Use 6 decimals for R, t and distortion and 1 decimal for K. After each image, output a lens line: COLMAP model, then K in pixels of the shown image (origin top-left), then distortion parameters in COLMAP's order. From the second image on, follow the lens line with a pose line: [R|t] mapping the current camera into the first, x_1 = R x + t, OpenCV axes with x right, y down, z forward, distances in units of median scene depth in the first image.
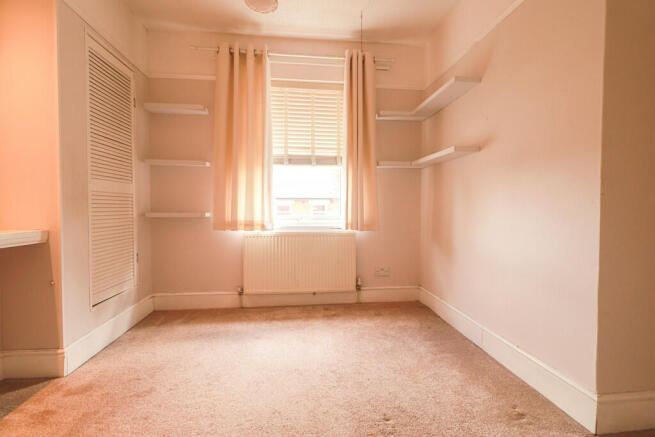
lens RADIAL K [[307.4, 0, 330.2], [0, 307.4, 216.2], [0, 0, 1]] dist [-0.000468, -0.000005]
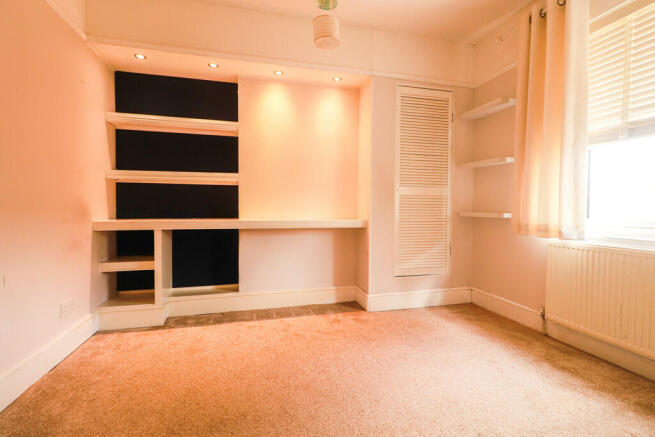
lens RADIAL K [[307.4, 0, 330.2], [0, 307.4, 216.2], [0, 0, 1]] dist [-0.000468, -0.000005]
pose [[0.143137, 0.030142, -0.989244, 0.430535], [-0.035149, 0.999060, 0.025355, -0.007553], [0.989079, 0.031142, 0.144062, 0.352414]]
